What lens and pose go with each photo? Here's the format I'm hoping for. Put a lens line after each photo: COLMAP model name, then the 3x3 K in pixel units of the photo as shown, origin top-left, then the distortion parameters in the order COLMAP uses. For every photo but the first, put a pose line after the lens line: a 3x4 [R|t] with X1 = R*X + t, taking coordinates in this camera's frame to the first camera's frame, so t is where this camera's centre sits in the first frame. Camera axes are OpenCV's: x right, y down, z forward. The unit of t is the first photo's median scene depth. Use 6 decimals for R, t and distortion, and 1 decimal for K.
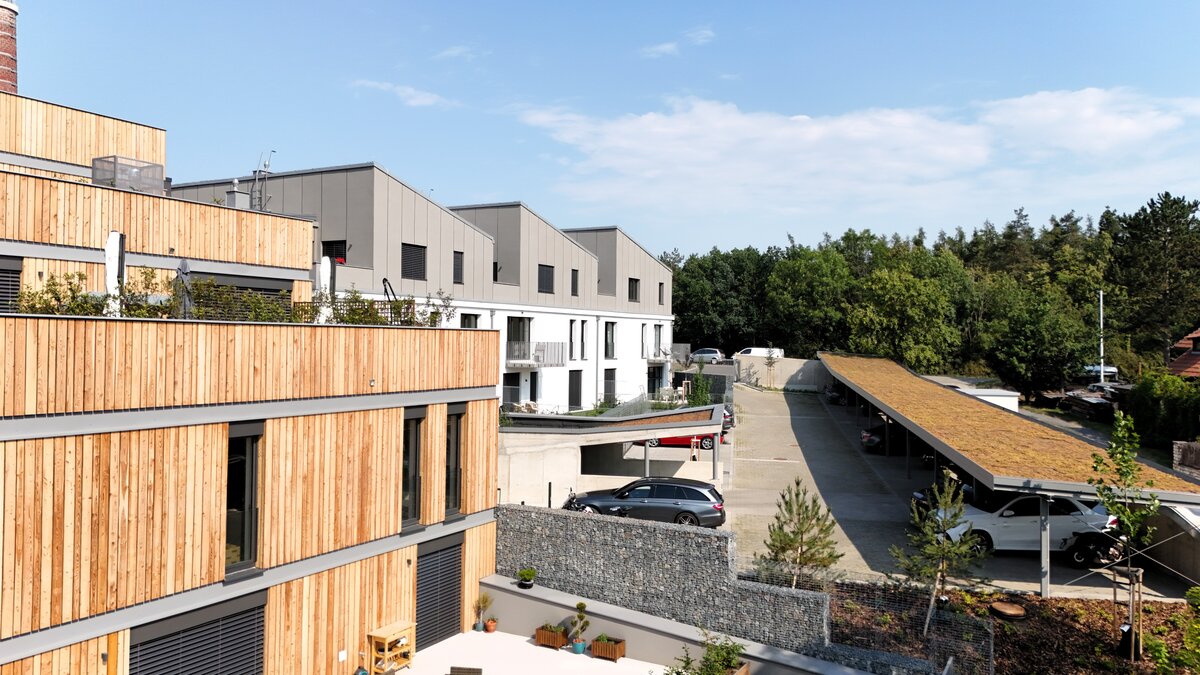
lens RADIAL K [[888.8, 0, 599.8], [0, 888.8, 338.6], [0, 0, 1]] dist [0.055438, -0.041328]
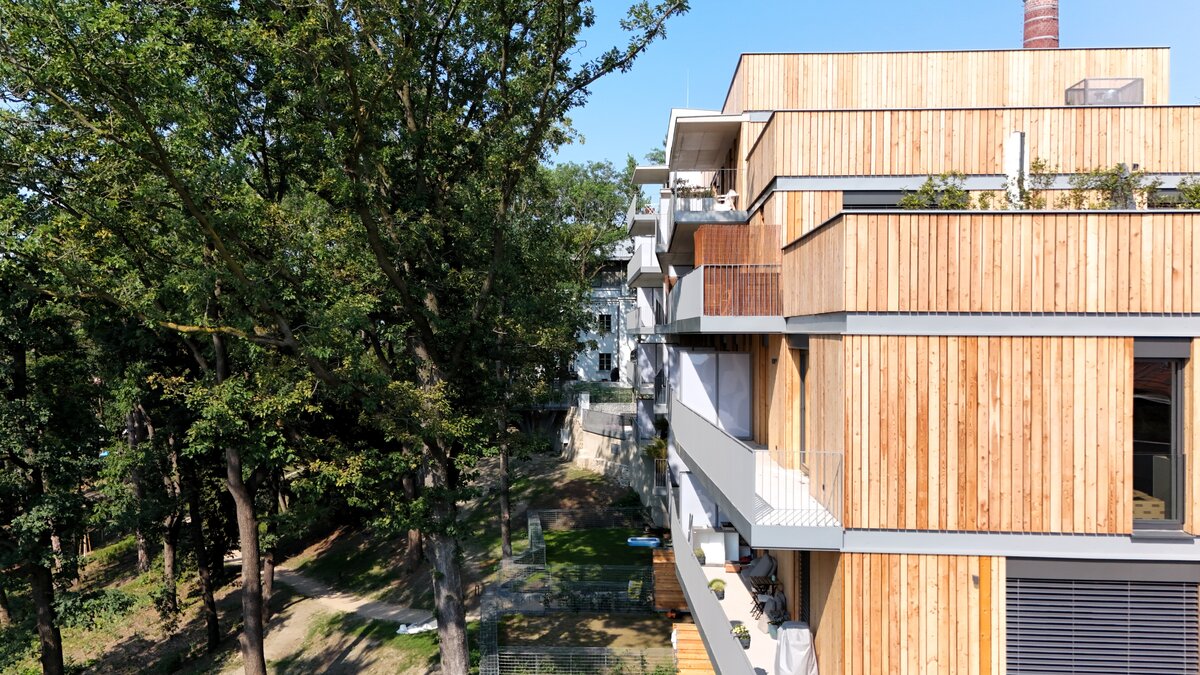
lens RADIAL K [[888.8, 0, 601.5], [0, 888.8, 335.2], [0, 0, 1]] dist [0.055438, -0.041328]
pose [[0.449895, -0.010212, -0.893023, 0.098813], [0.003902, 0.999948, -0.009468, 0.108198], [0.893073, 0.000775, 0.449912, 0.241401]]
